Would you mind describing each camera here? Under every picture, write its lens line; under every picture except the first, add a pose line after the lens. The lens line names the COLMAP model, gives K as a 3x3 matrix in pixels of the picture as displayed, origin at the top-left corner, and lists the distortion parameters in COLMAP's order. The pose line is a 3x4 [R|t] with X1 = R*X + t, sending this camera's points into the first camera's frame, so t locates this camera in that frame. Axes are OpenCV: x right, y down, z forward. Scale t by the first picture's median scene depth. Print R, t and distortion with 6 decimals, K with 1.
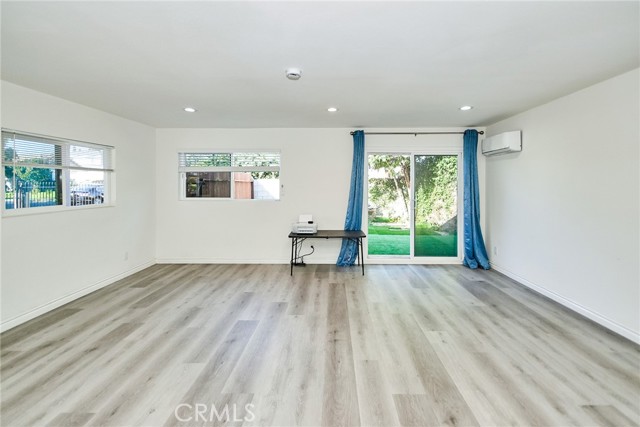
lens RADIAL K [[290.5, 0, 332.9], [0, 290.5, 179.4], [0, 0, 1]] dist [0.008446, -0.004916]
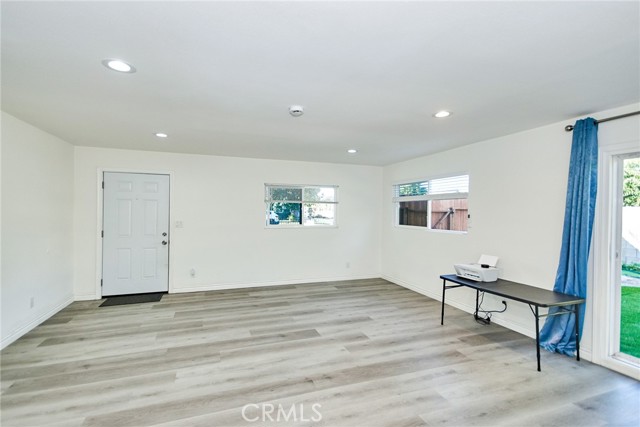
lens RADIAL K [[290.5, 0, 333.3], [0, 290.5, 210.8], [0, 0, 1]] dist [0.008446, -0.004916]
pose [[0.369957, 0.004129, -0.929040, 0.741108], [0.006364, 0.999955, 0.006979, -0.000760], [0.929027, -0.008494, 0.369914, 0.596582]]
